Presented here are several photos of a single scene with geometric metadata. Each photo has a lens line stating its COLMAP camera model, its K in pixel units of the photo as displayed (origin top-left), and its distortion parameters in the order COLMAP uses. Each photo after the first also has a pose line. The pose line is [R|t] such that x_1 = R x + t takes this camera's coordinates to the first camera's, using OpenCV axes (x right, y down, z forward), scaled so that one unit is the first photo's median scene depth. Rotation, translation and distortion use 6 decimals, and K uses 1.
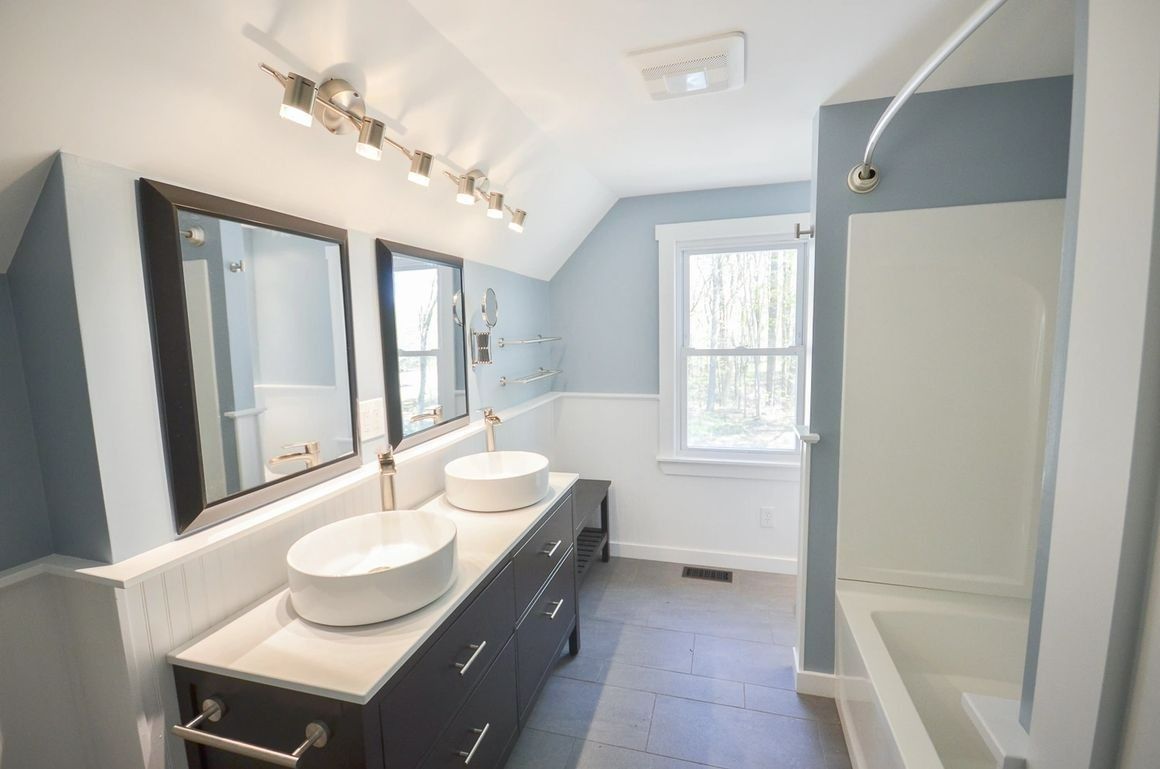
lens RADIAL K [[514.7, 0, 579.5], [0, 514.7, 386.9], [0, 0, 1]] dist [-0.016781, 0.000008]
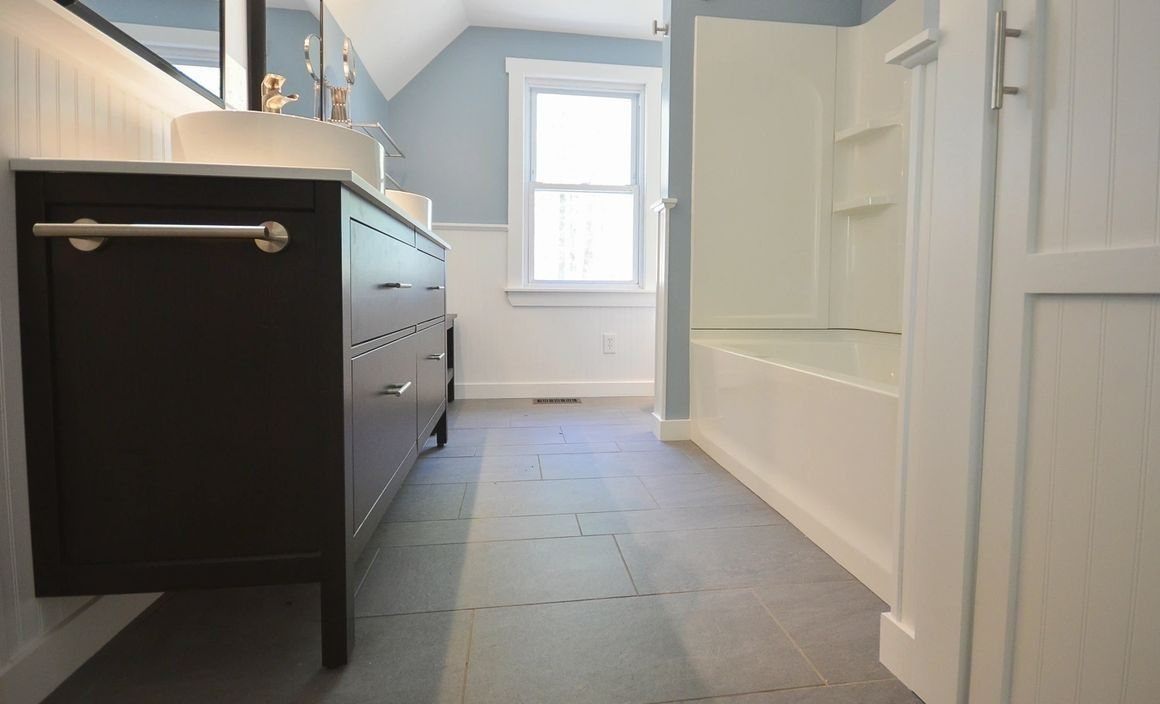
lens RADIAL K [[541.2, 0, 591.5], [0, 541.2, 316.7], [0, 0, 1]] dist [-0.001542, 0.000105]
pose [[0.912468, 0.016678, 0.408808, -0.130940], [0.015189, 0.997099, -0.074582, 0.289281], [-0.408866, 0.074263, 0.909568, -0.009897]]
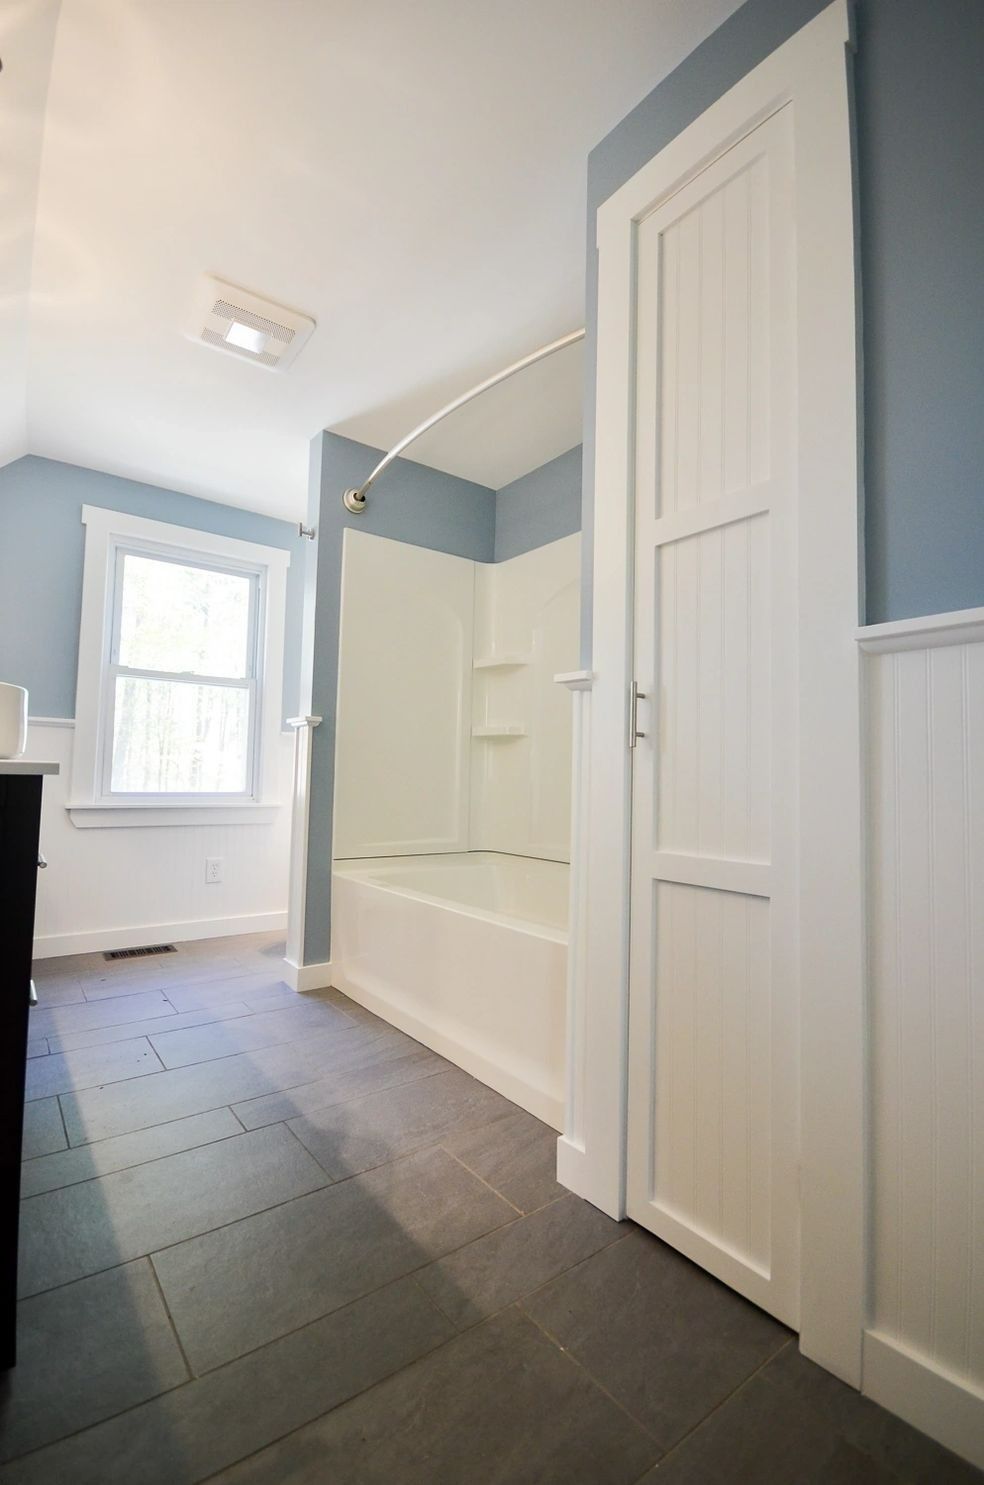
lens RADIAL K [[655.3, 0, 492.0], [0, 655.3, 742.5], [0, 0, 1]] dist [0.010080, -0.011554]
pose [[0.596415, 0.082289, 0.798447, -0.258400], [0.056702, 0.987927, -0.144172, 0.232927], [-0.800671, 0.131260, 0.584548, -0.044458]]
